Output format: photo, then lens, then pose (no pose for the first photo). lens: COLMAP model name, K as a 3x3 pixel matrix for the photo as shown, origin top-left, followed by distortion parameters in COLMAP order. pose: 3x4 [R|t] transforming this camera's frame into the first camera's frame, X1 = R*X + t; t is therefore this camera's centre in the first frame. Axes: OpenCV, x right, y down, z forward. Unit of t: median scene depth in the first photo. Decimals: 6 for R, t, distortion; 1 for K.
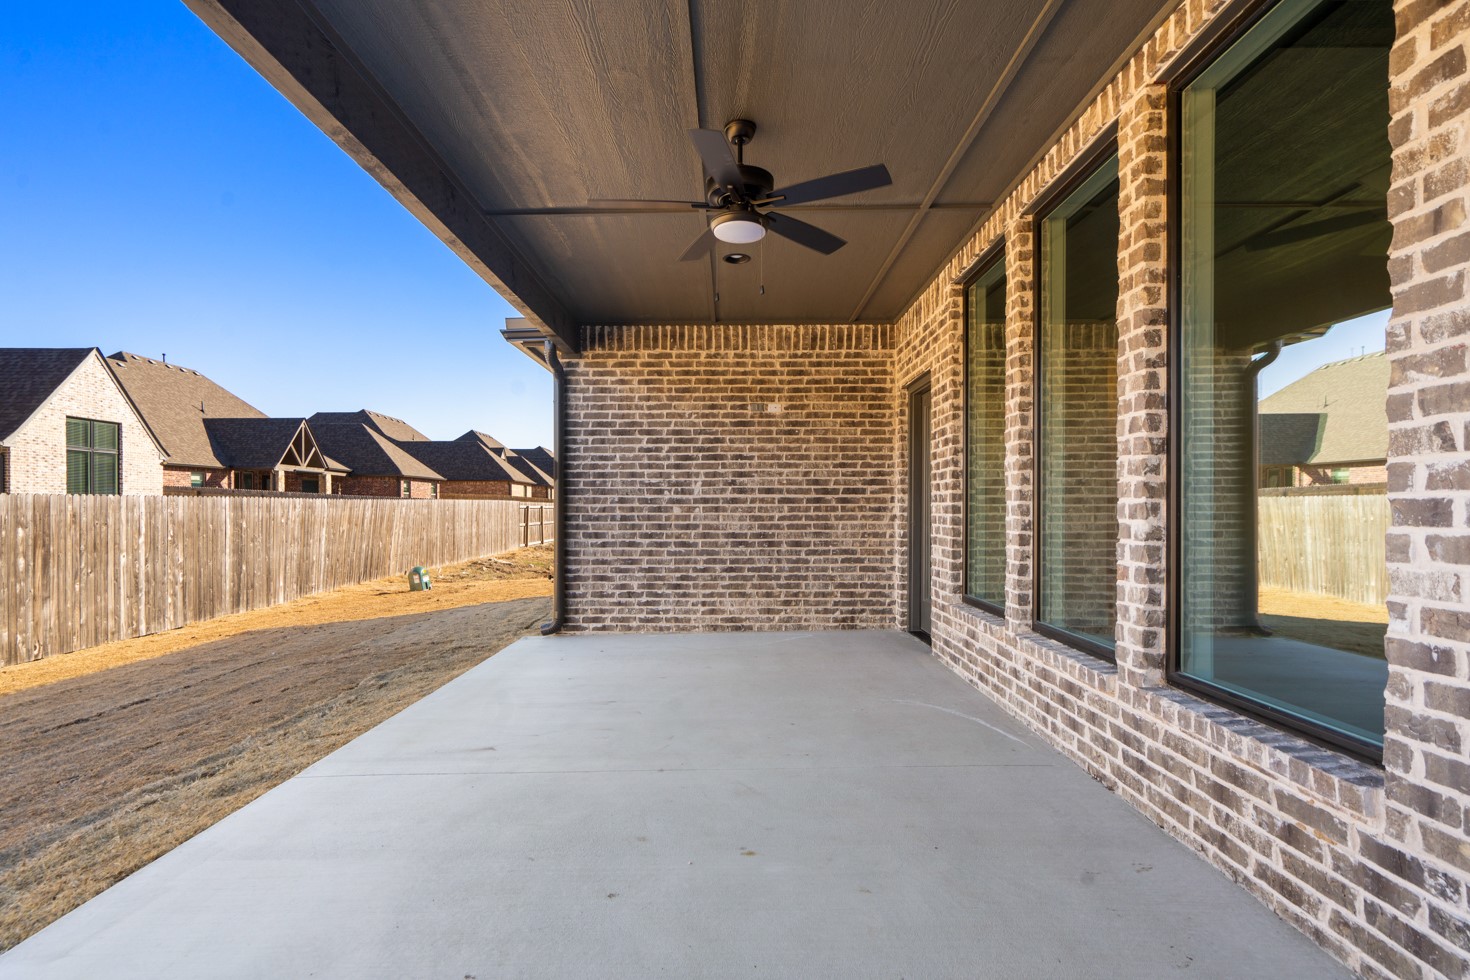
lens RADIAL K [[686.4, 0, 722.8], [0, 686.4, 495.5], [0, 0, 1]] dist [0.001202, 0.000445]
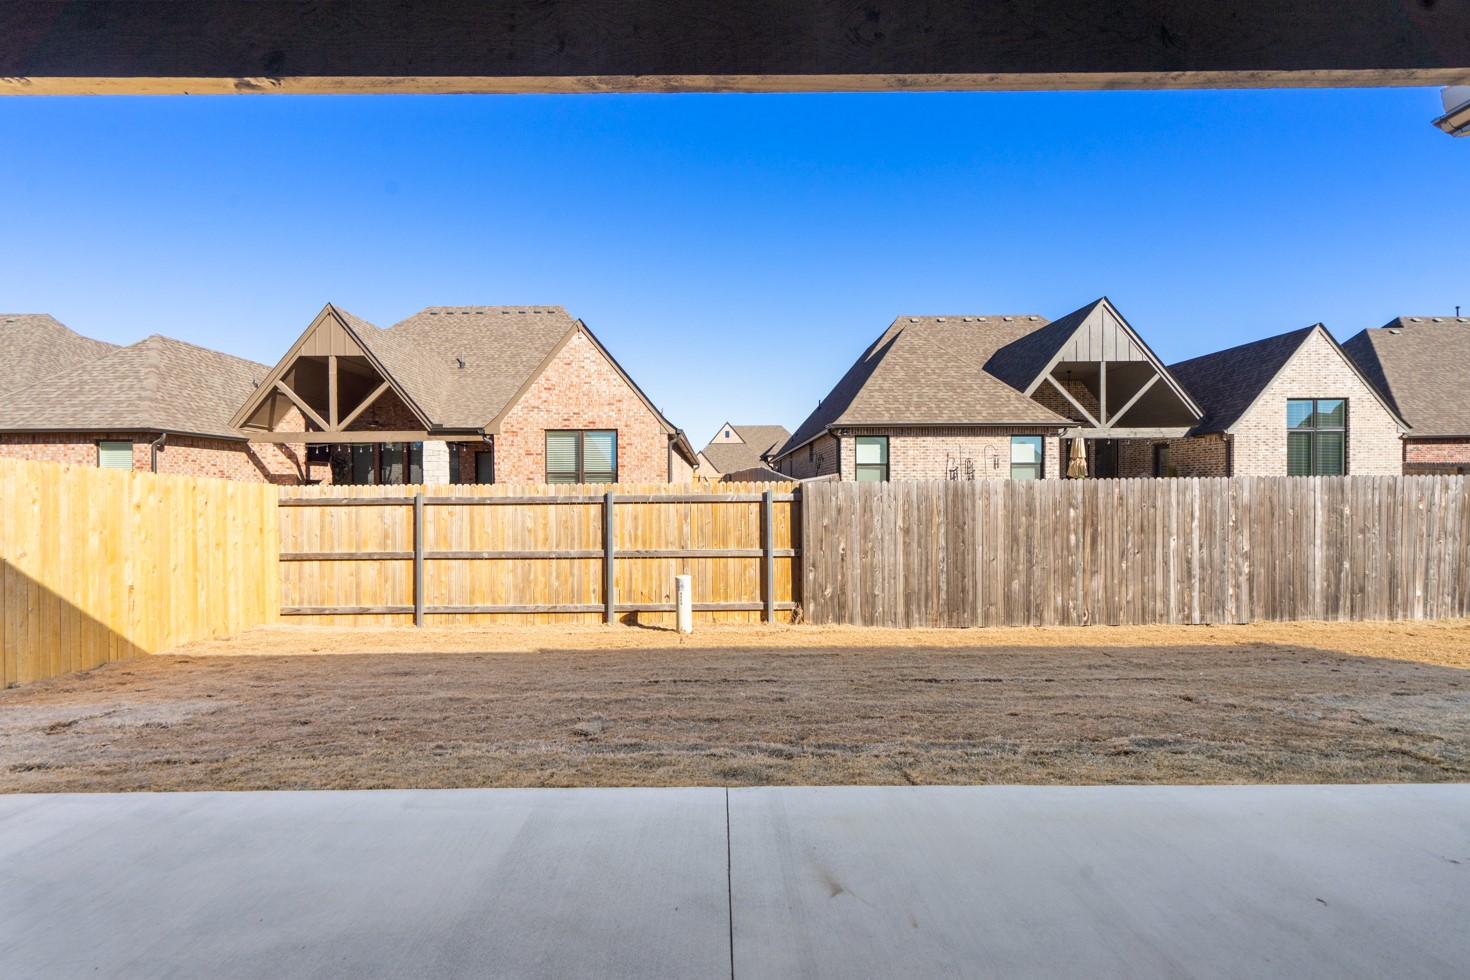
lens RADIAL K [[686.4, 0, 722.8], [0, 686.4, 495.5], [0, 0, 1]] dist [0.001202, 0.000445]
pose [[0.018542, 0.004841, -0.999816, 0.097460], [0.024049, 0.999697, 0.005286, 0.004189], [0.999539, -0.024142, 0.018420, 0.324278]]
